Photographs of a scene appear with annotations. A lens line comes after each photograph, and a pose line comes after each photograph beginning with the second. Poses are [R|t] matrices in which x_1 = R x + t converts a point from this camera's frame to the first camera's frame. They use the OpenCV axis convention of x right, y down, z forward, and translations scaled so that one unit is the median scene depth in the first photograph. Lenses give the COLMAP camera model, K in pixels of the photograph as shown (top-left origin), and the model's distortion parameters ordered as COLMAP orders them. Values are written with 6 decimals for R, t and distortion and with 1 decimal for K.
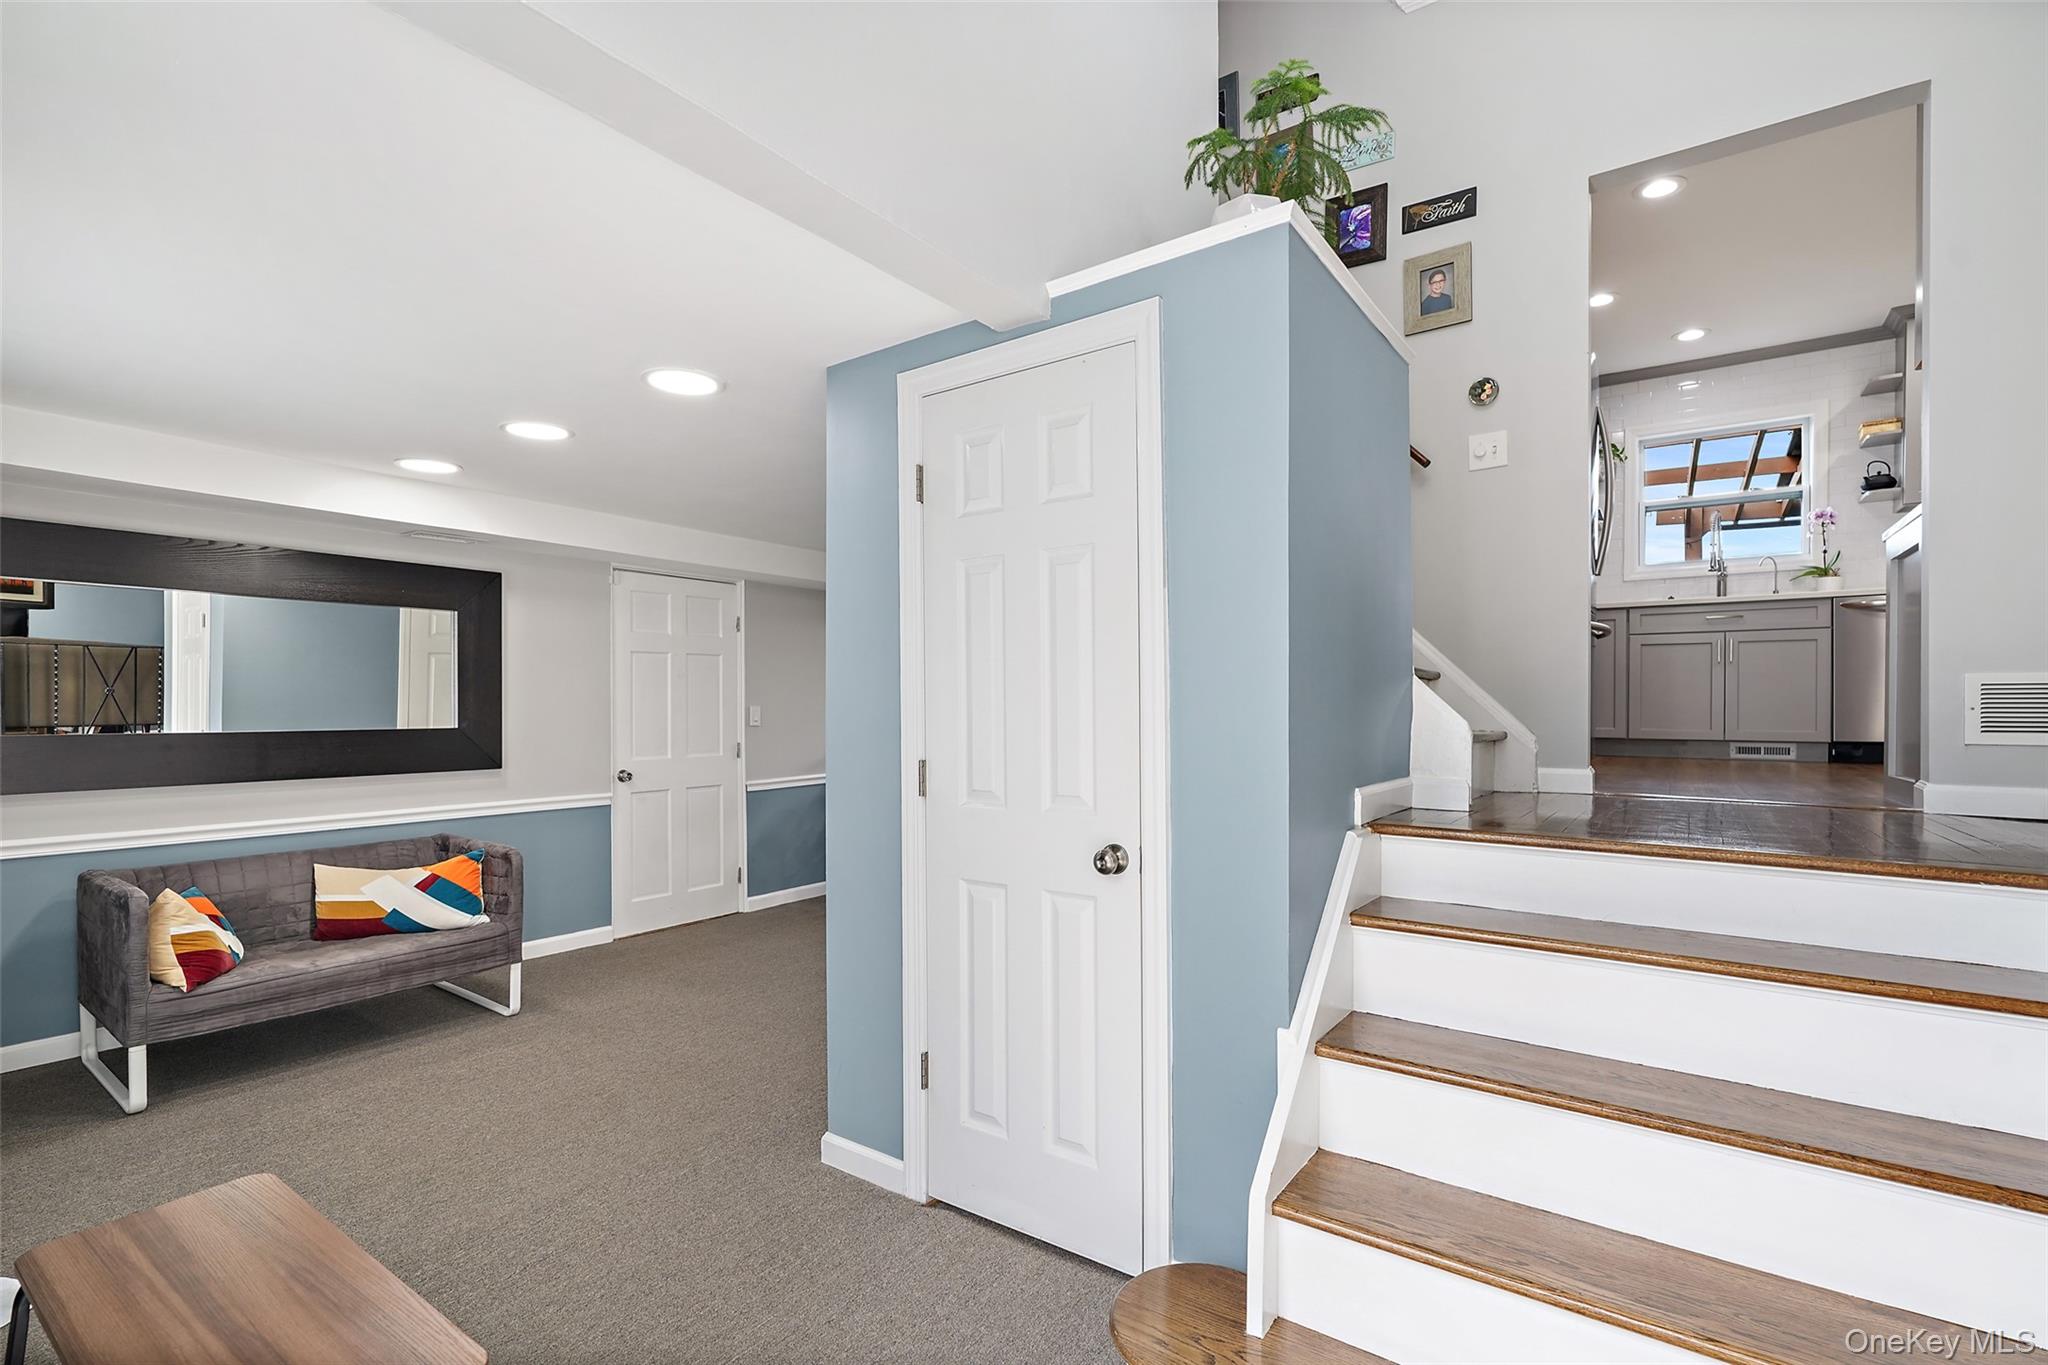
lens RADIAL K [[935.4, 0, 1020.2], [0, 935.4, 701.4], [0, 0, 1]] dist [-0.004855, -0.000009]
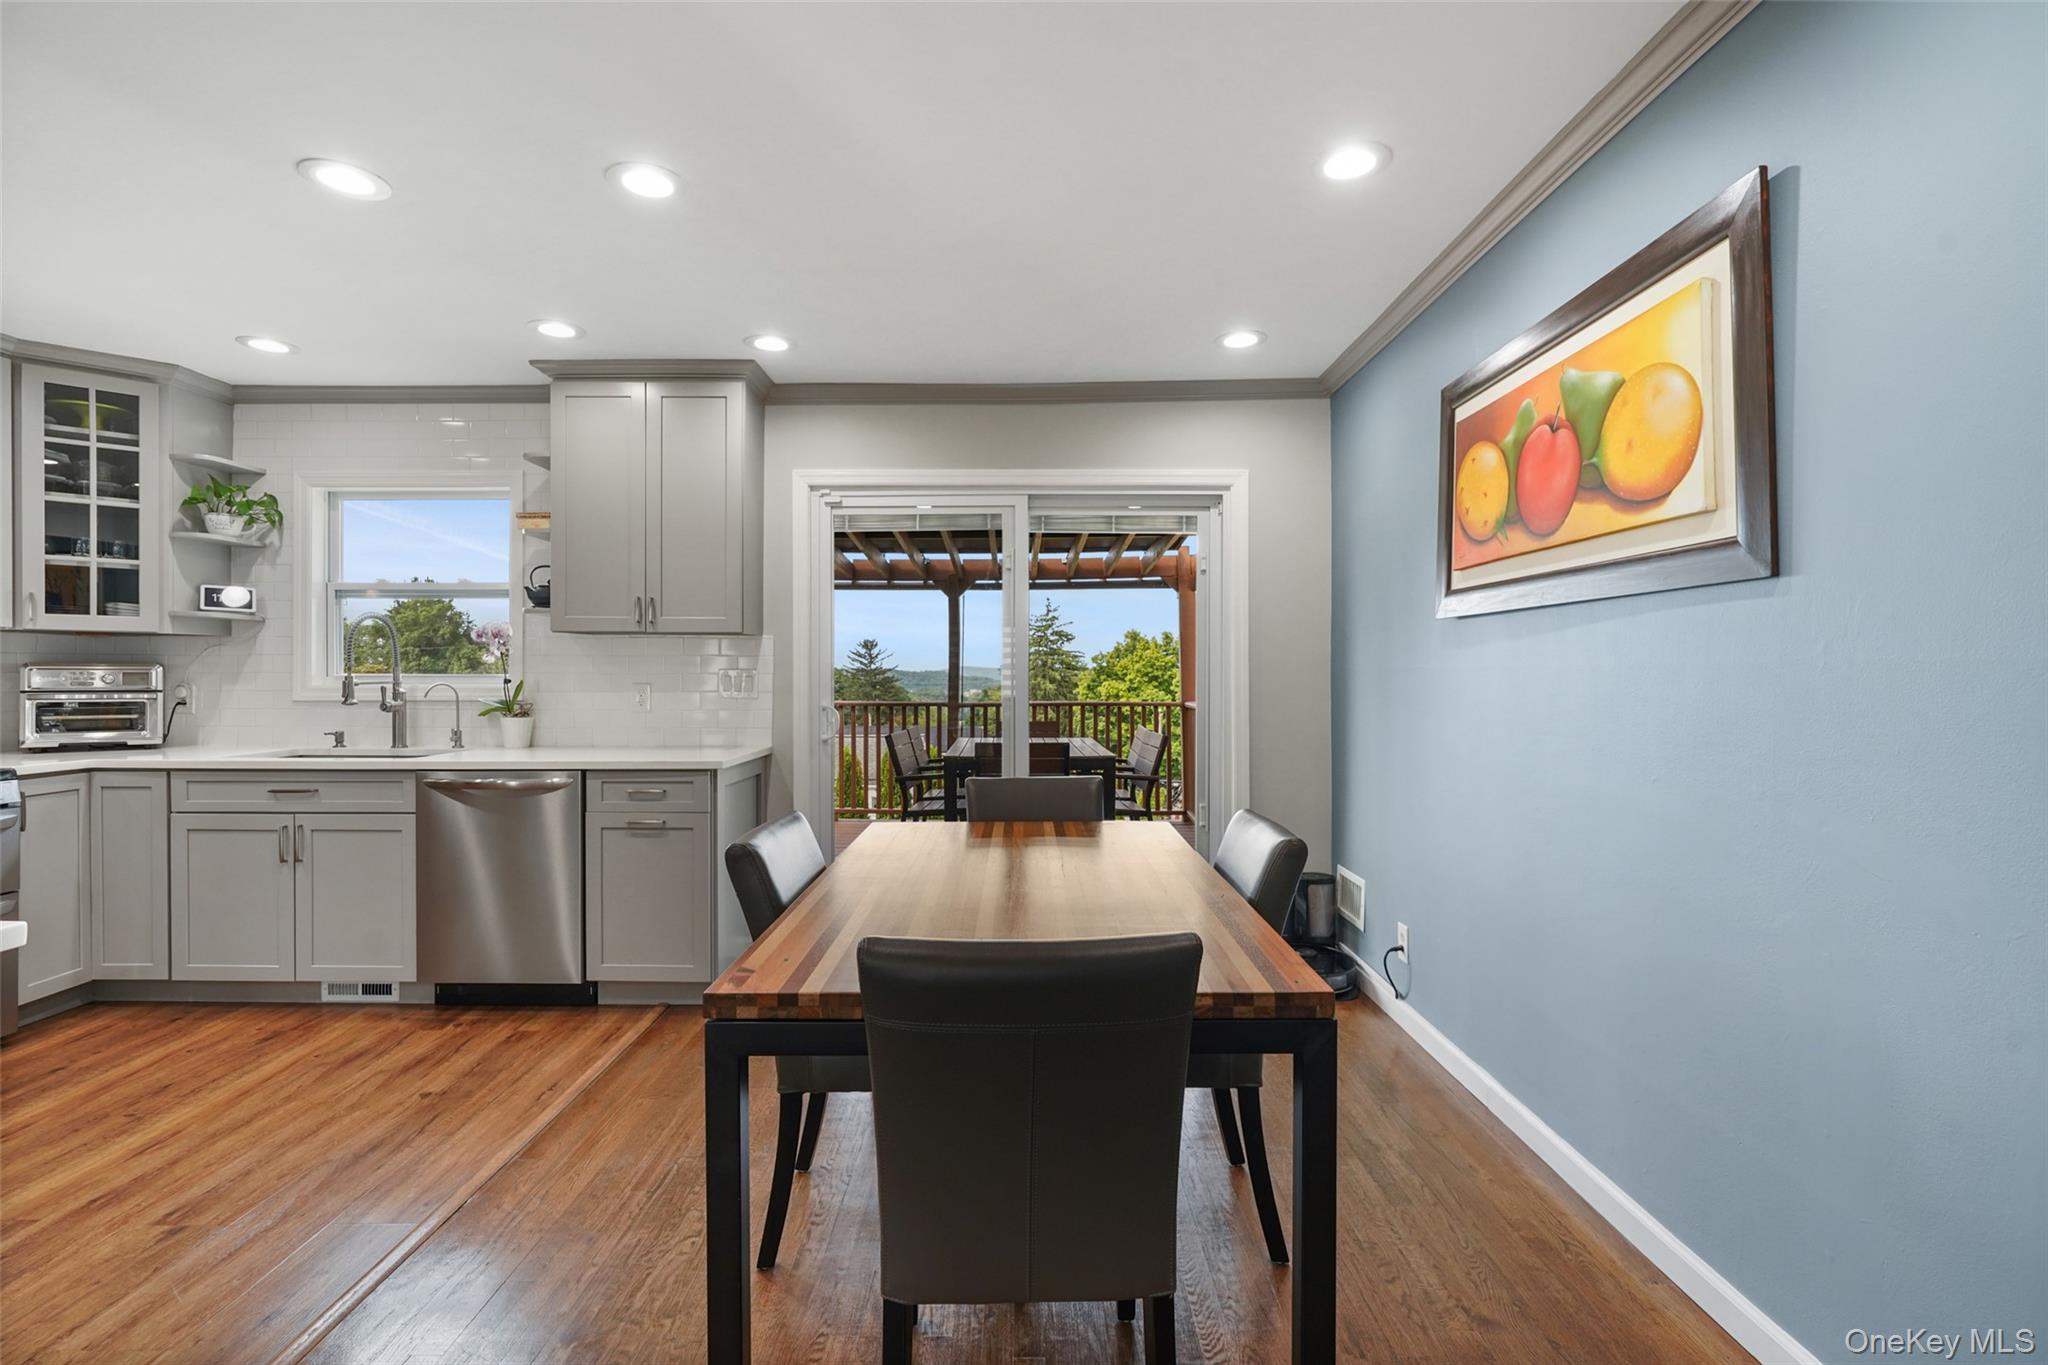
lens RADIAL K [[935.4, 0, 1020.6], [0, 935.4, 674.9], [0, 0, 1]] dist [-0.004855, -0.000009]
pose [[0.817109, 0.000085, 0.576483, 1.201724], [-0.002073, 0.999994, 0.002792, -0.262426], [-0.576479, -0.003476, 0.817104, 0.284096]]
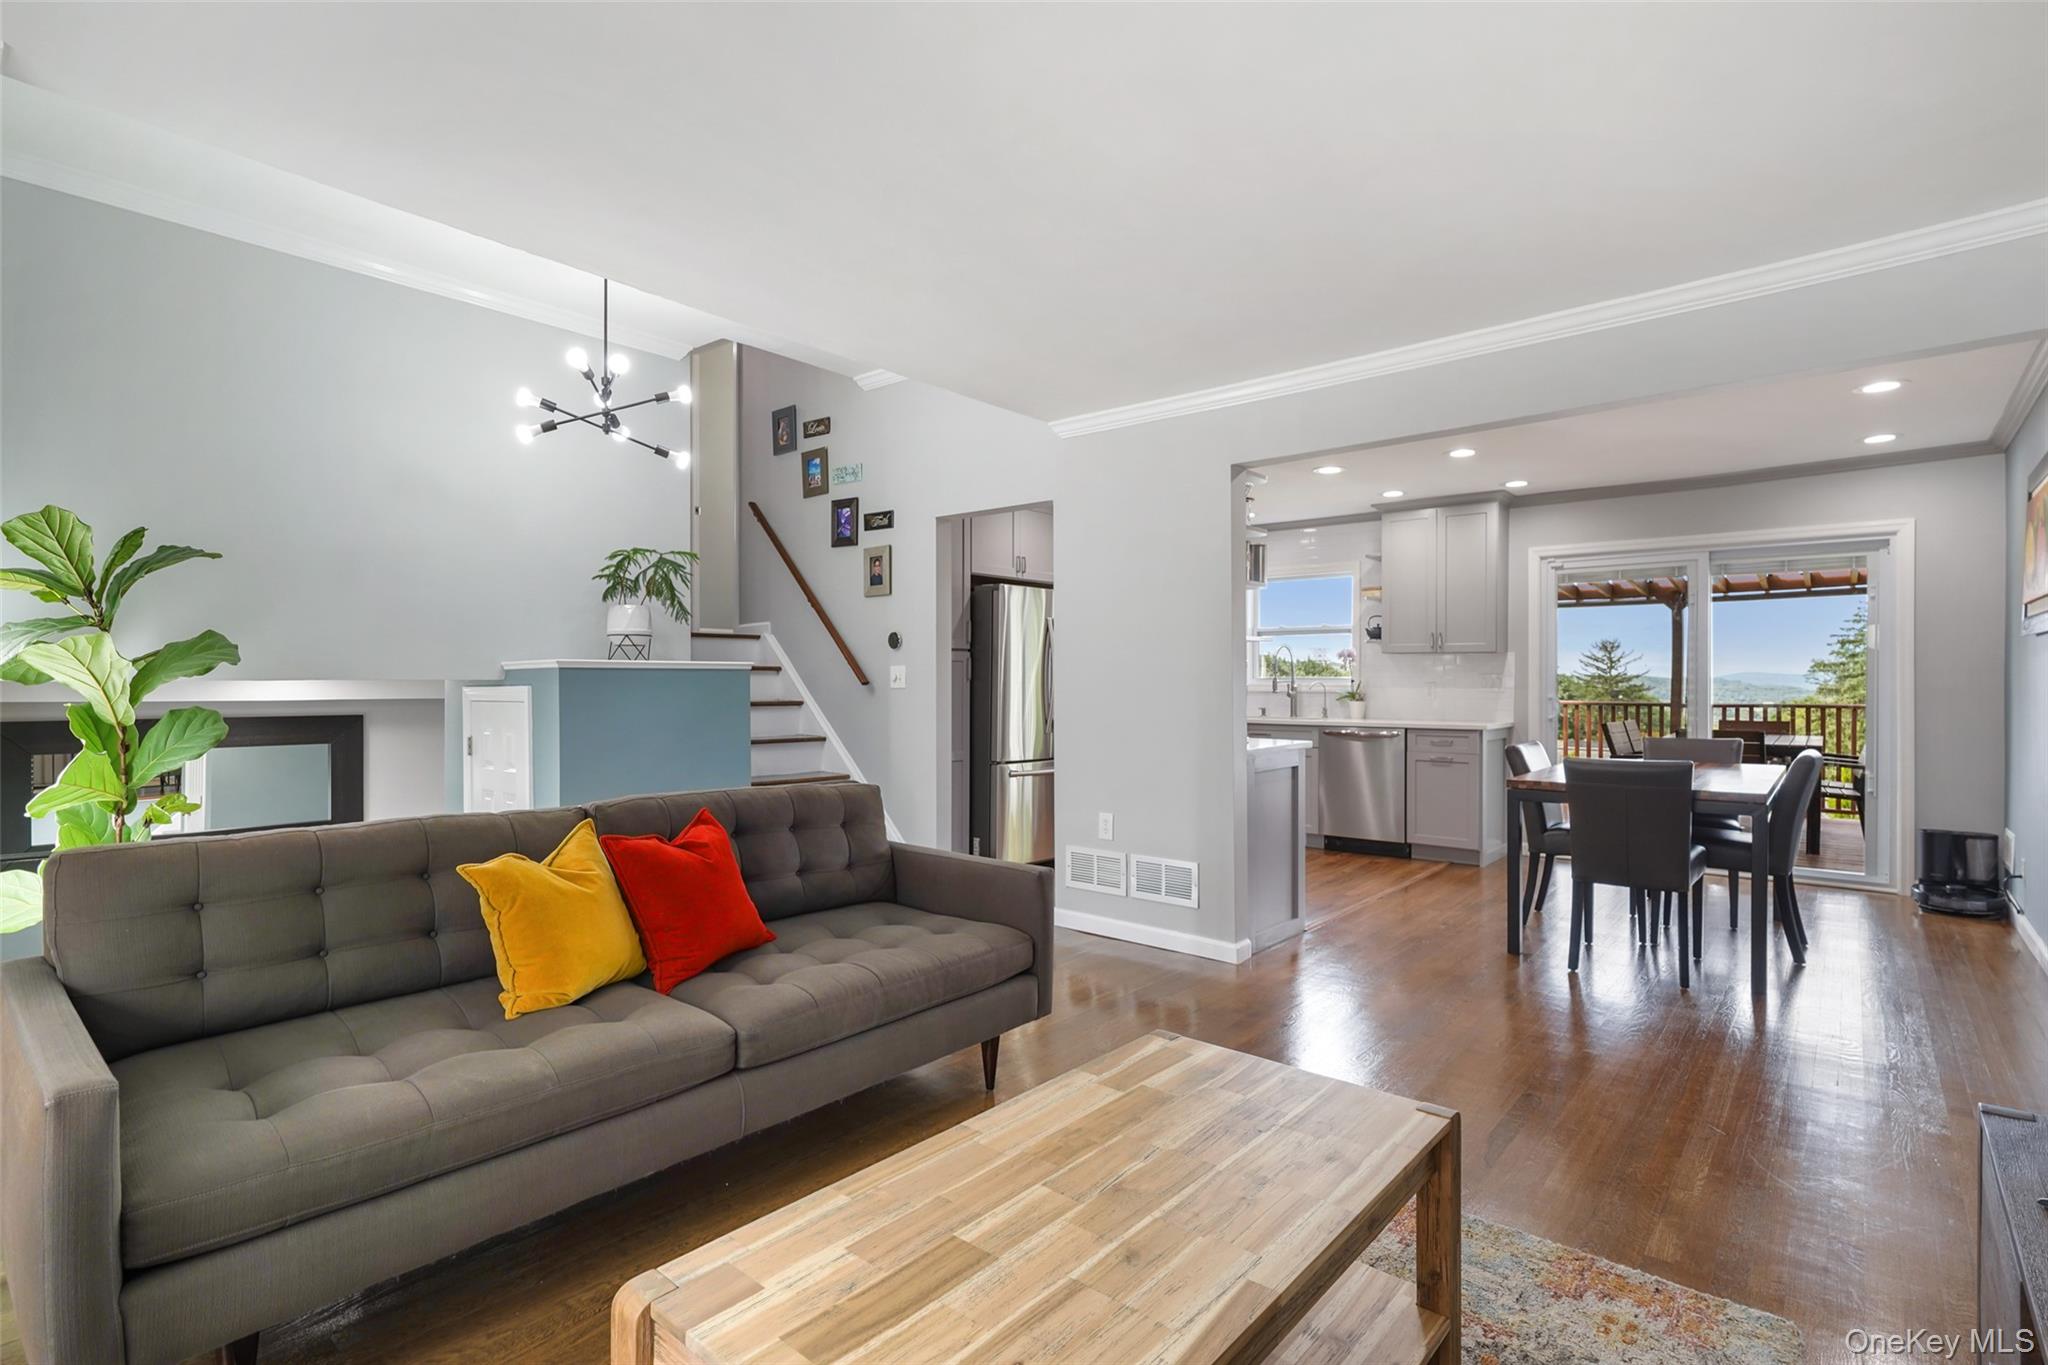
lens RADIAL K [[993.1, 0, 1009.0], [0, 993.1, 683.3], [0, 0, 1]] dist [-0.004779, 0.001331]
pose [[0.995807, 0.002380, -0.091444, 0.804042], [-0.001882, 0.999983, 0.005530, -0.255406], [0.091456, -0.005334, 0.995795, -0.633805]]
